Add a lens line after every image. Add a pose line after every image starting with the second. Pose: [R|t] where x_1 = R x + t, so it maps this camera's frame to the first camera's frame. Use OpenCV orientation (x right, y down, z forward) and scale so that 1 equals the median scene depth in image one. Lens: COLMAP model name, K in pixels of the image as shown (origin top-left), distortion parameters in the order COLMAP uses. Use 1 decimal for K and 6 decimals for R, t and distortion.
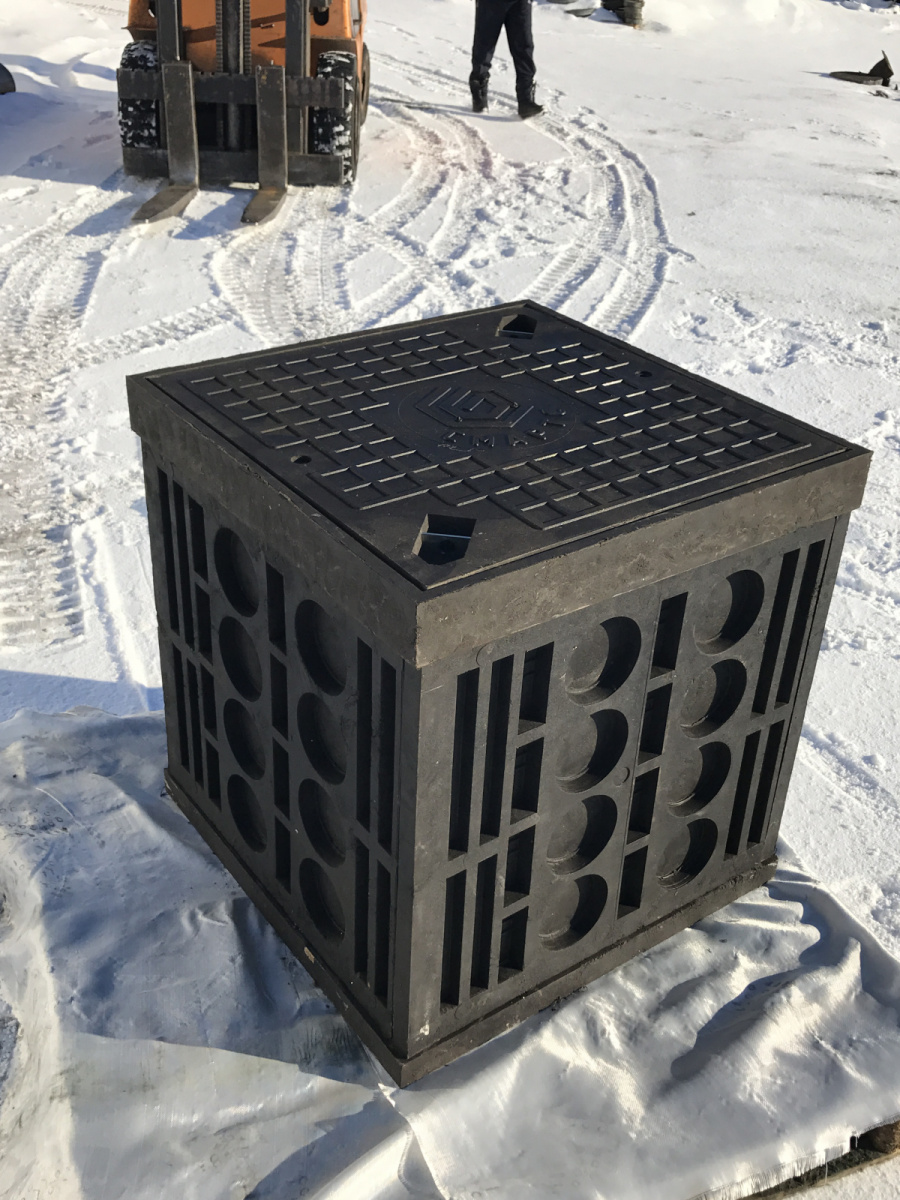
lens RADIAL K [[1262.1, 0, 450.0], [0, 1262.1, 600.0], [0, 0, 1]] dist [0.148646, -0.431626]
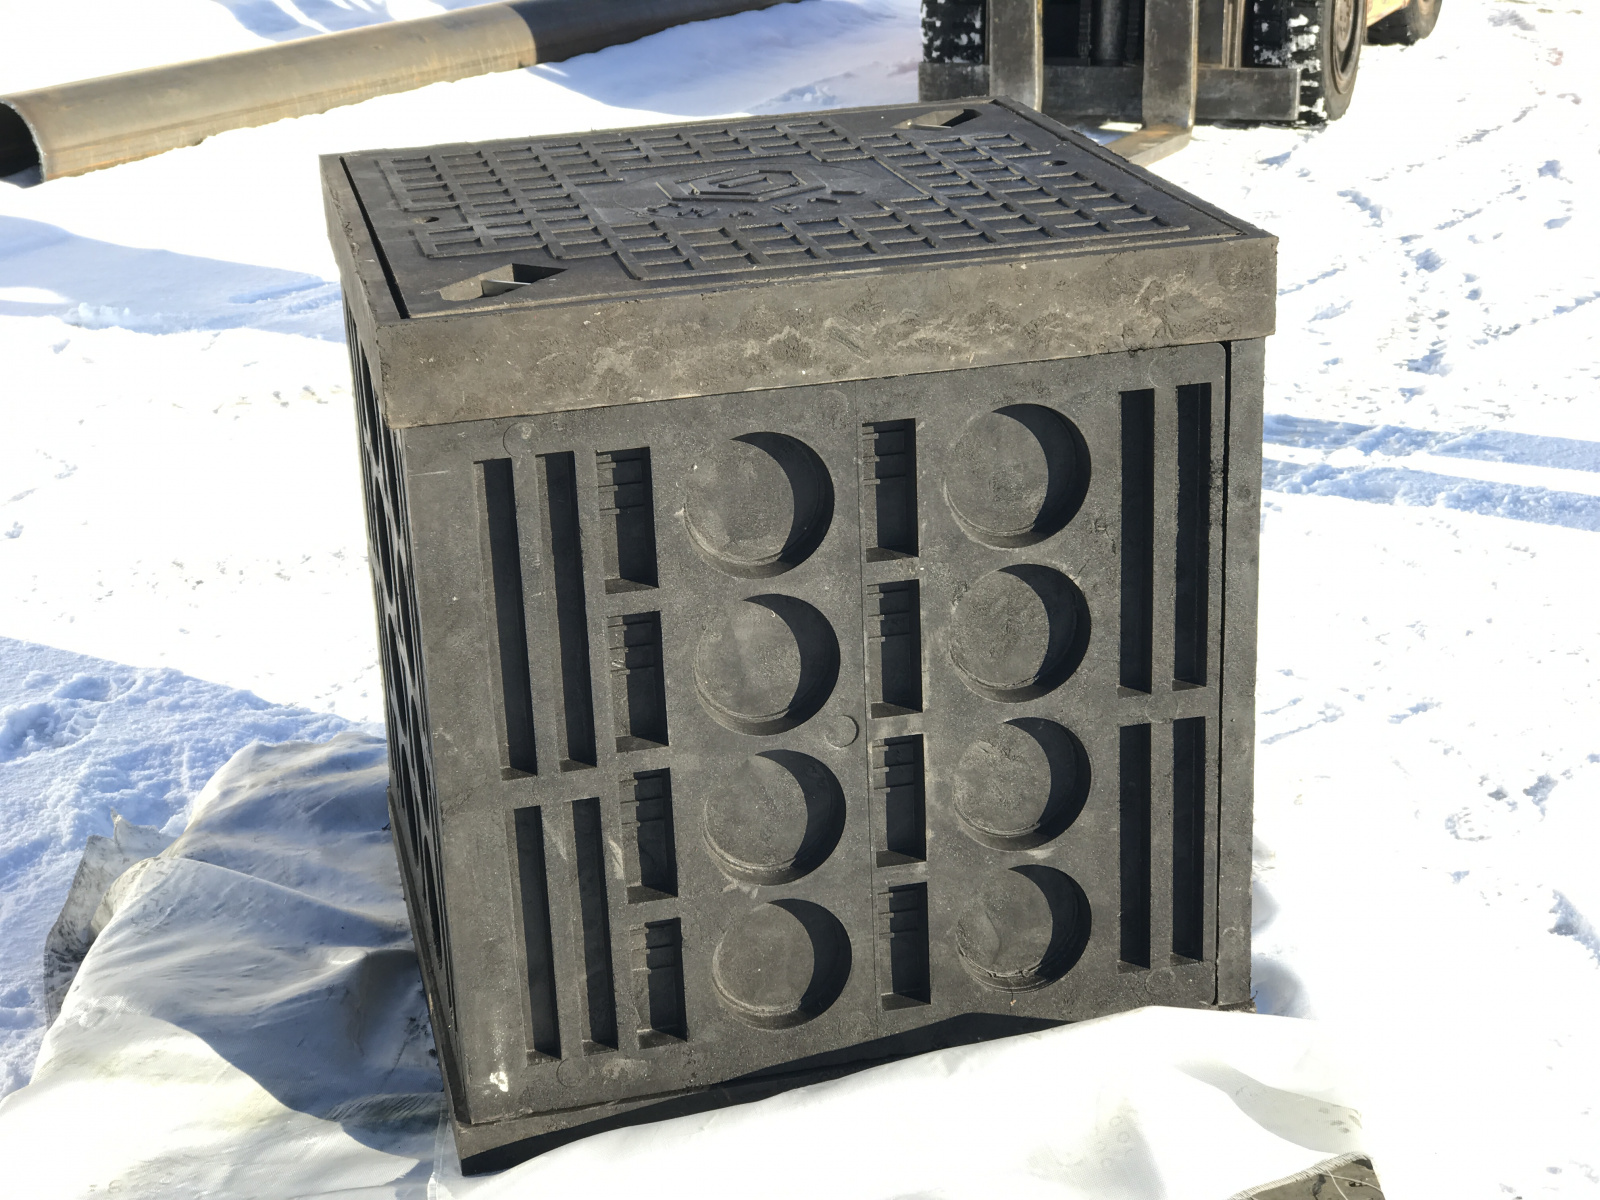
lens RADIAL K [[2637.7, 0, 800.0], [0, 2637.7, 600.0], [0, 0, 1]] dist [0.041456, 0.174584]
pose [[0.919474, 0.057562, -0.388915, 0.173650], [-0.128005, 0.979154, -0.157709, 0.079630], [0.371730, 0.194792, 0.907675, -0.059302]]
